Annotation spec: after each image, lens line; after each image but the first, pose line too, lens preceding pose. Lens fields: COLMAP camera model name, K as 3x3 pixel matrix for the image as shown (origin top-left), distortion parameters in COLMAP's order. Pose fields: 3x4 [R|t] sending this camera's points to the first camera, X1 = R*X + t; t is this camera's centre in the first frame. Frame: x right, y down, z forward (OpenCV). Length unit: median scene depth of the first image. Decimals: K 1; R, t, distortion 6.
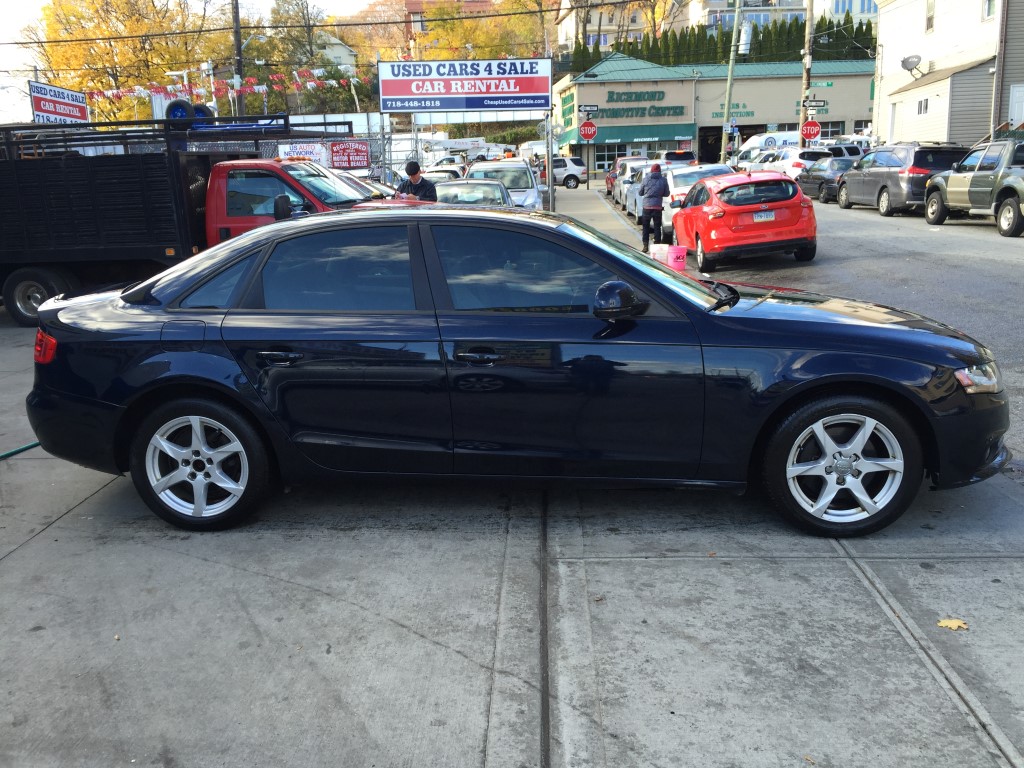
lens RADIAL K [[890.3, 0, 512.0], [0, 890.3, 384.0], [0, 0, 1]] dist [0.091283, -0.116516]
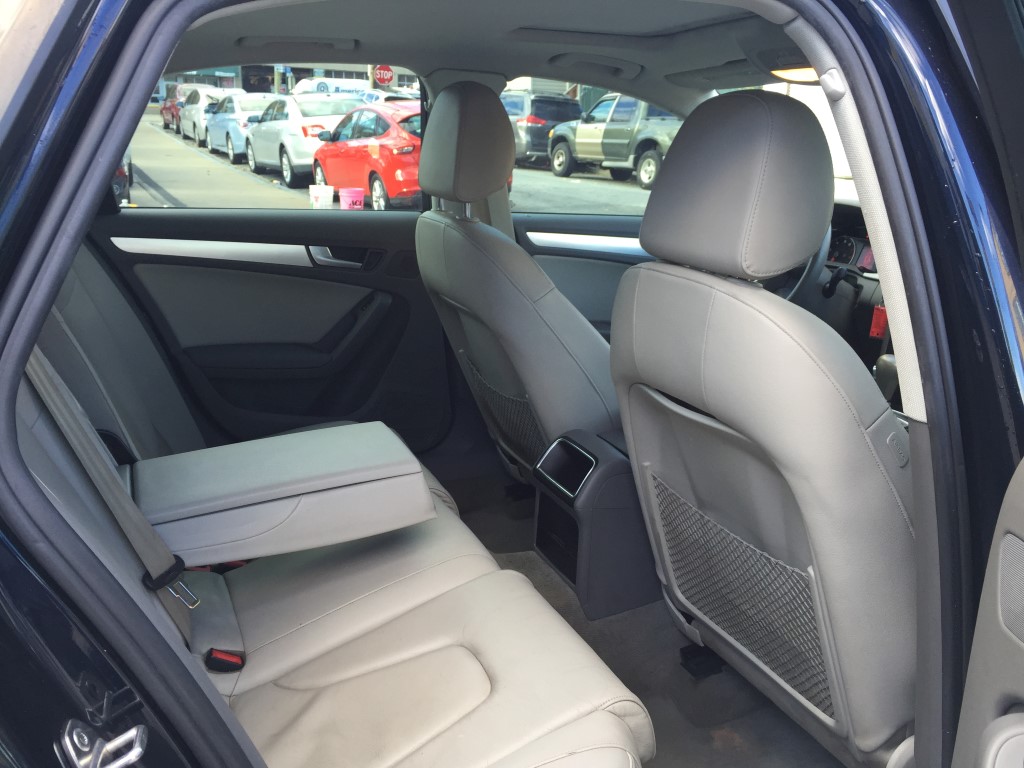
lens RADIAL K [[890.3, 0, 512.0], [0, 890.3, 384.0], [0, 0, 1]] dist [0.091283, -0.116516]
pose [[0.873229, -0.079279, 0.480819, -0.060078], [0.055026, 0.996409, 0.064356, -0.019574], [-0.484194, -0.029740, 0.874455, 0.179252]]
